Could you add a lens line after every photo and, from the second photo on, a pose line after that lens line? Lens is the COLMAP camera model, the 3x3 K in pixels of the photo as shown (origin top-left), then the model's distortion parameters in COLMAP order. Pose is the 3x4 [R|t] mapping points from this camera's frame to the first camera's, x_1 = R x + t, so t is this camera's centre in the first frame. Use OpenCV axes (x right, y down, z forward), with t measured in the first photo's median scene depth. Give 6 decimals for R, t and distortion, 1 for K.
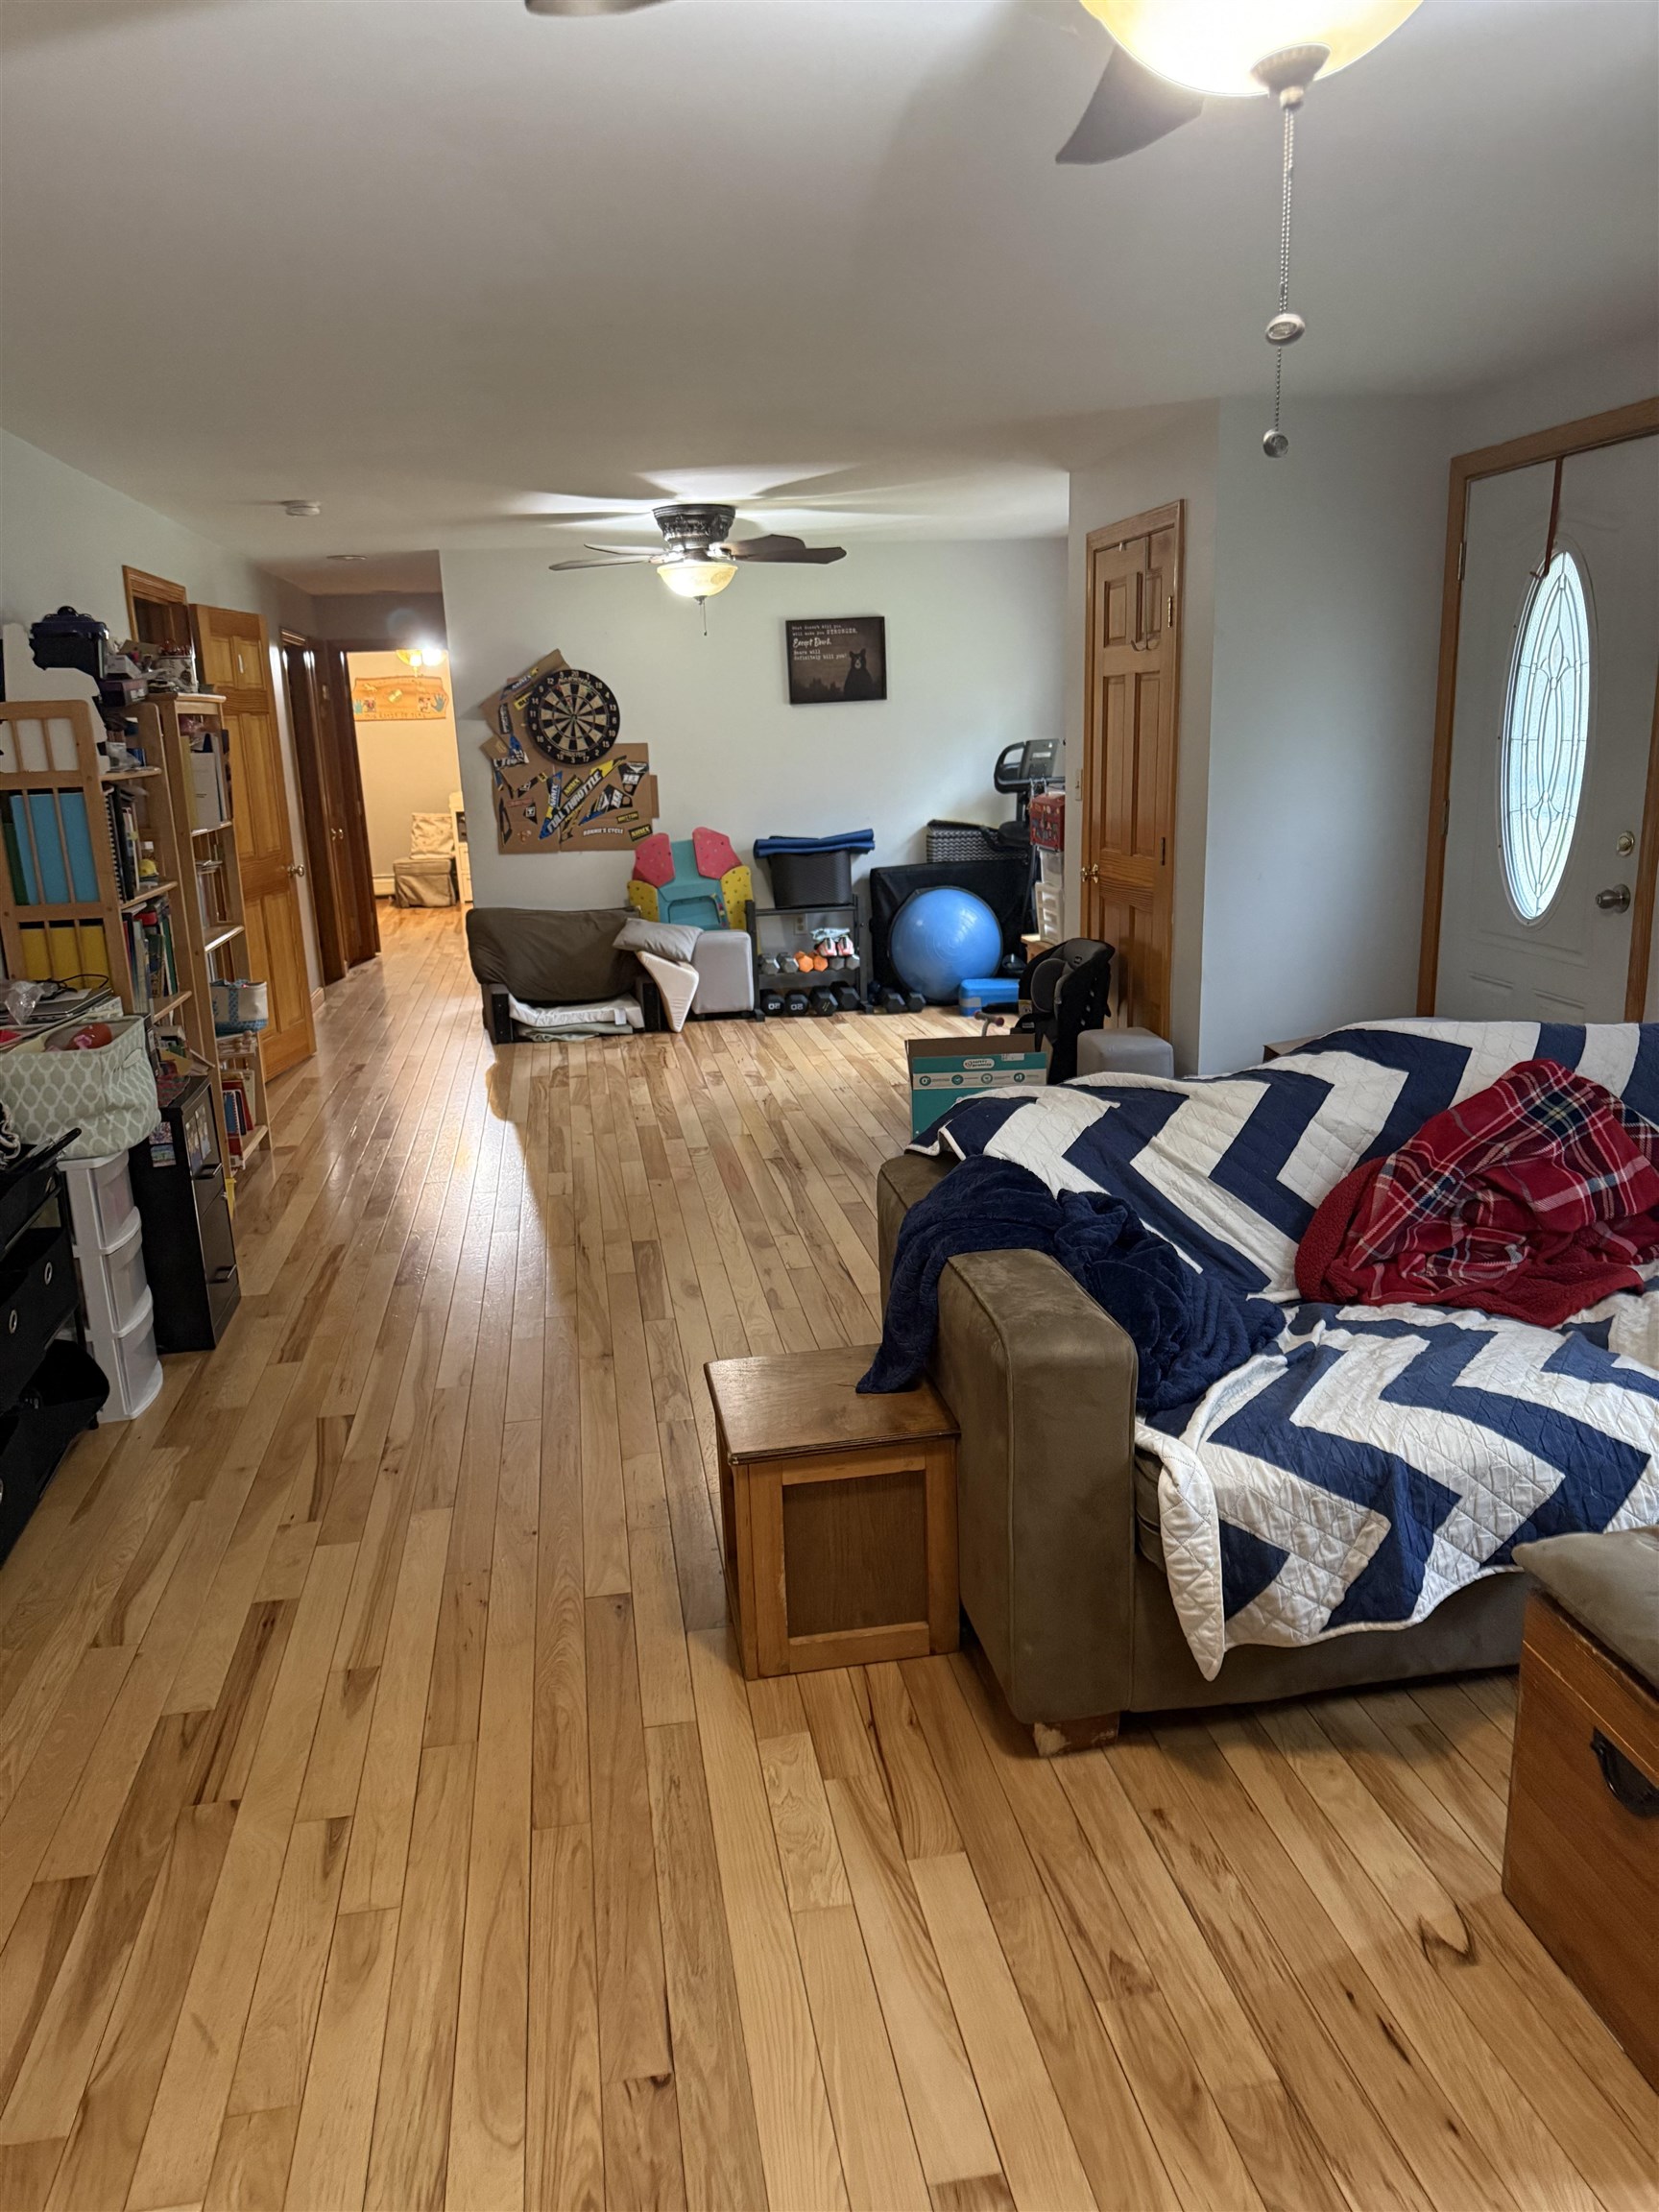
lens RADIAL K [[1526.6, 0, 822.1], [0, 1526.6, 1112.4], [0, 0, 1]] dist [0.067054, -0.095014]
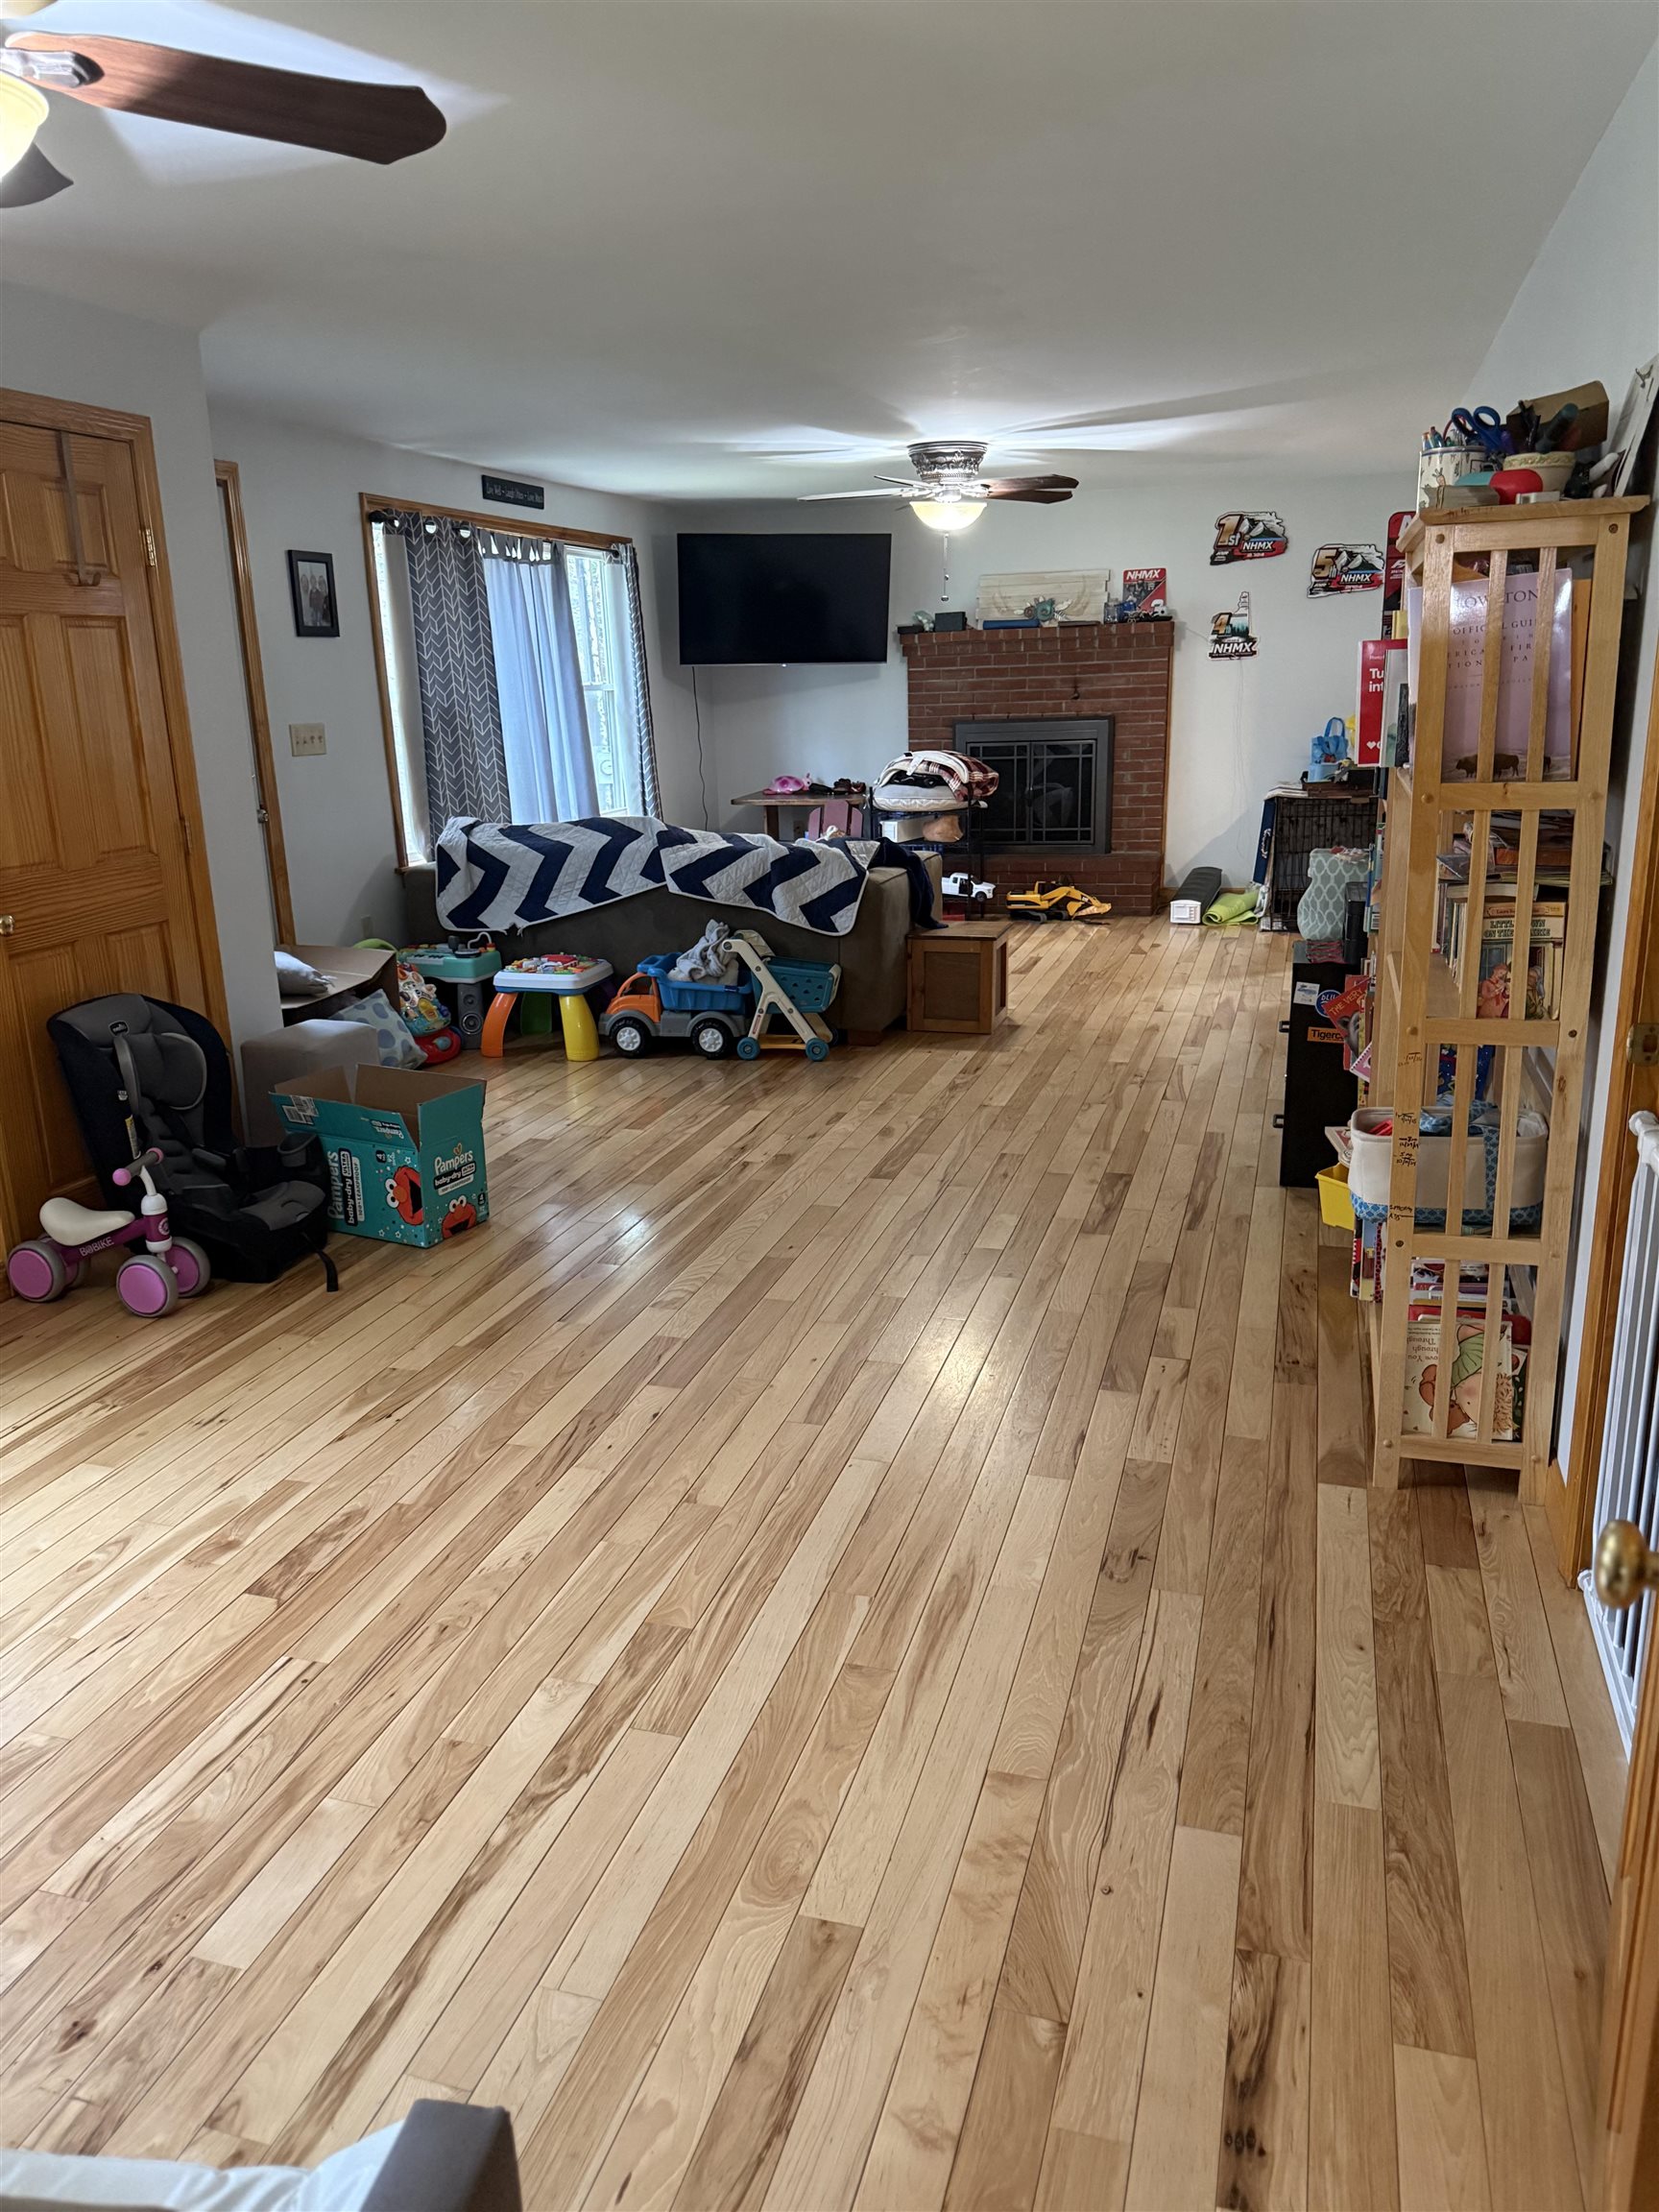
lens RADIAL K [[1526.6, 0, 822.1], [0, 1526.6, 1112.4], [0, 0, 1]] dist [0.067054, -0.095014]
pose [[-0.891343, -0.061810, 0.449096, -0.501577], [0.169059, 0.873873, 0.455812, -0.390979], [-0.420627, 0.482209, -0.768471, 1.684774]]
